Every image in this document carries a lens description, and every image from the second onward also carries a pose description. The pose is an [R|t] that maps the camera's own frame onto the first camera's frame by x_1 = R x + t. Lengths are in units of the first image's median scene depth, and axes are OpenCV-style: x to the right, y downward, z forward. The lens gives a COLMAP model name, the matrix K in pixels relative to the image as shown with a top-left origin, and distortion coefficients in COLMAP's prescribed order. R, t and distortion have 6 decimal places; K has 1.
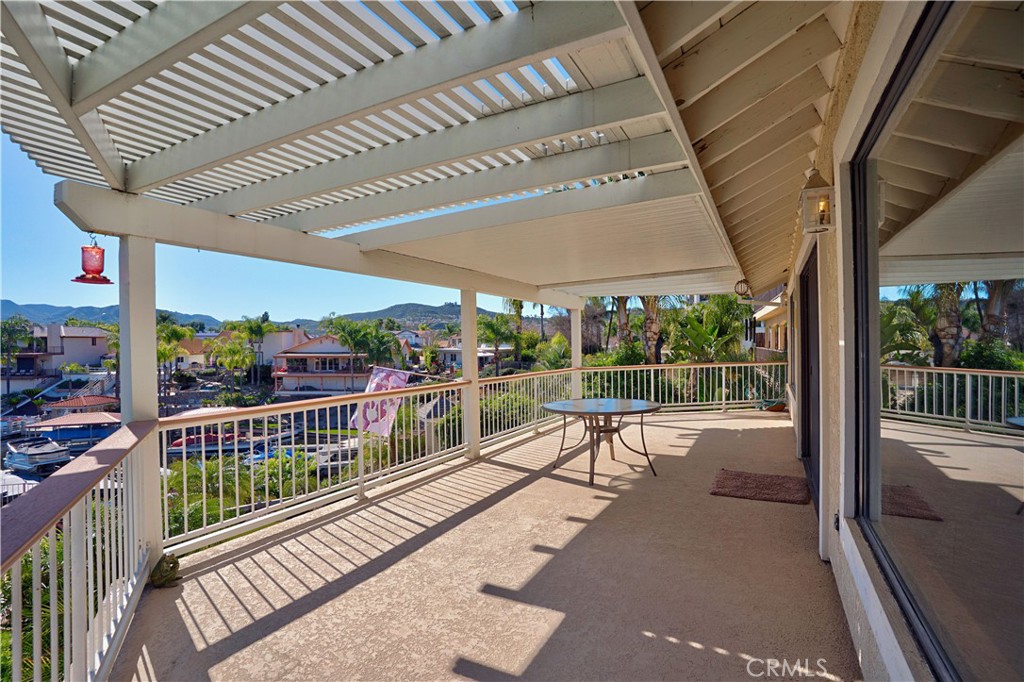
lens RADIAL K [[503.3, 0, 496.5], [0, 503.3, 342.3], [0, 0, 1]] dist [-0.045221, 0.016271]
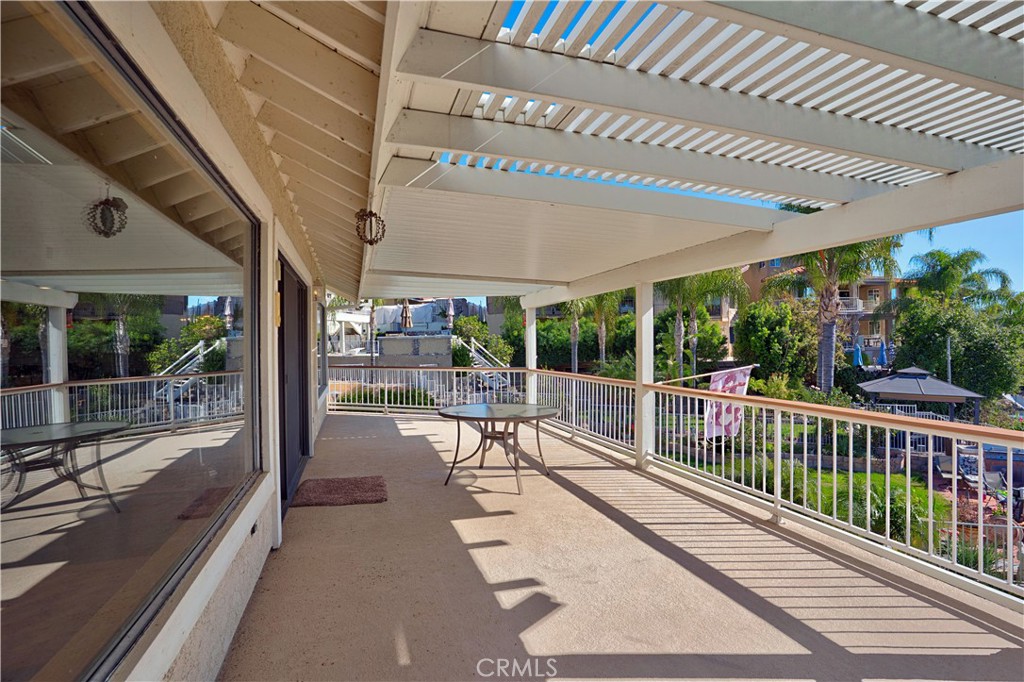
lens RADIAL K [[503.3, 0, 495.9], [0, 503.3, 342.0], [0, 0, 1]] dist [-0.045221, 0.016271]
pose [[-0.695508, 0.013886, -0.718384, 0.078393], [0.020630, 0.999787, -0.000648, 0.000263], [0.718222, -0.015271, -0.695647, 0.146565]]
